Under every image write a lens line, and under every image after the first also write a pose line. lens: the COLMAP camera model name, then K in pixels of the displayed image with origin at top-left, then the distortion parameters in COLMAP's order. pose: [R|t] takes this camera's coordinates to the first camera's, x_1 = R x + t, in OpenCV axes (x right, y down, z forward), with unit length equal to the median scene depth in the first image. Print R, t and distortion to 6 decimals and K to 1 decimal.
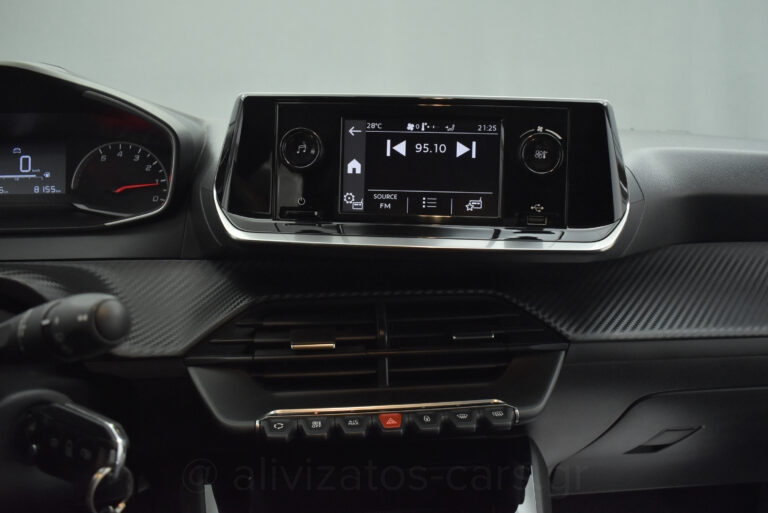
lens RADIAL K [[593.3, 0, 384.0], [0, 593.3, 256.5], [0, 0, 1]] dist [-0.096259, 0.009622]
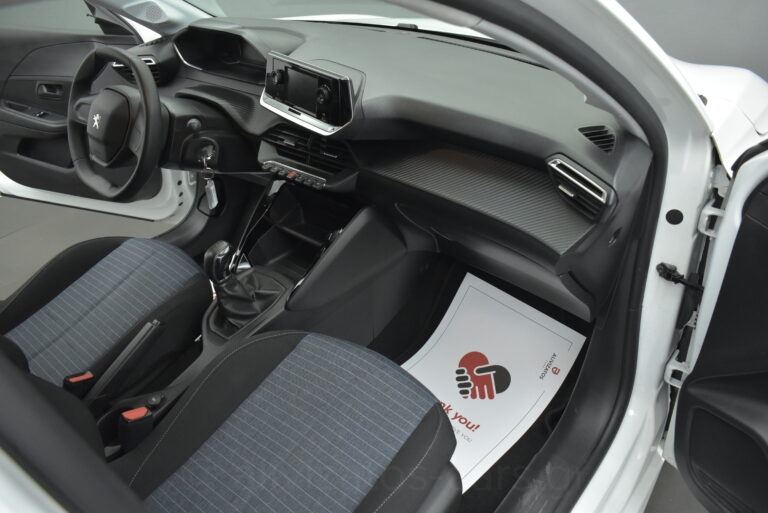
lens RADIAL K [[593.3, 0, 384.0], [0, 593.3, 256.5], [0, 0, 1]] dist [-0.096259, 0.009622]
pose [[0.722190, 0.367653, -0.585895, 2.236230], [-0.134953, 0.905658, 0.401960, -0.600372], [0.678402, -0.211223, 0.703673, -0.858302]]
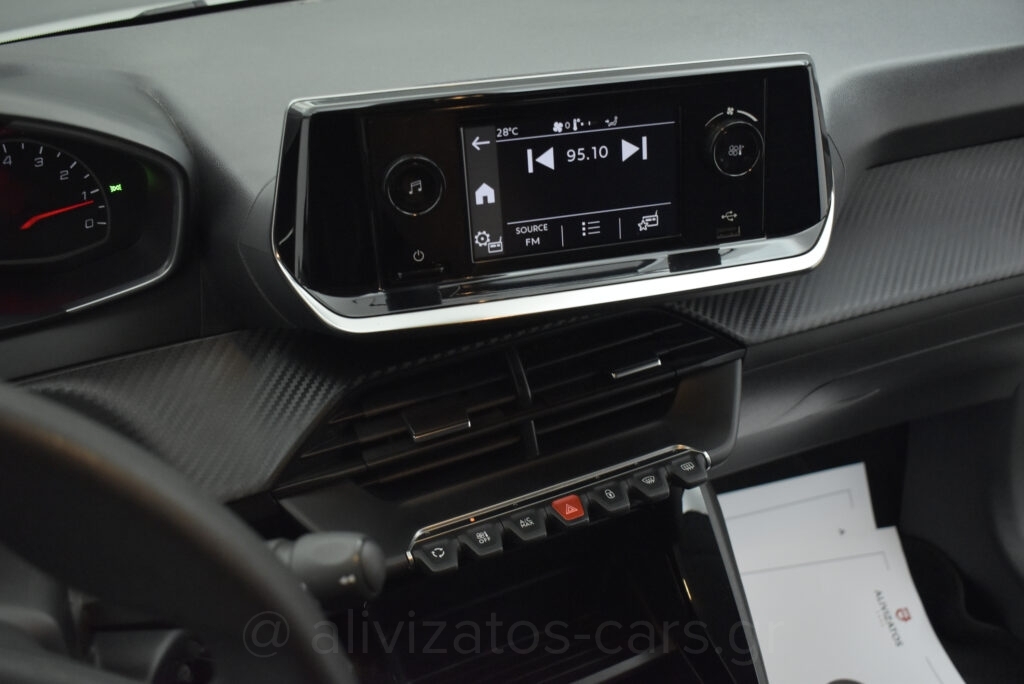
lens RADIAL K [[1019.3, 0, 512.0], [0, 1019.3, 342.0], [0, 0, 1]] dist [-0.076809, 0.013603]
pose [[0.947886, -0.195131, 0.251864, -0.356201], [0.104411, 0.937104, 0.333069, -0.385084], [-0.301015, -0.289414, 0.908641, -0.145191]]
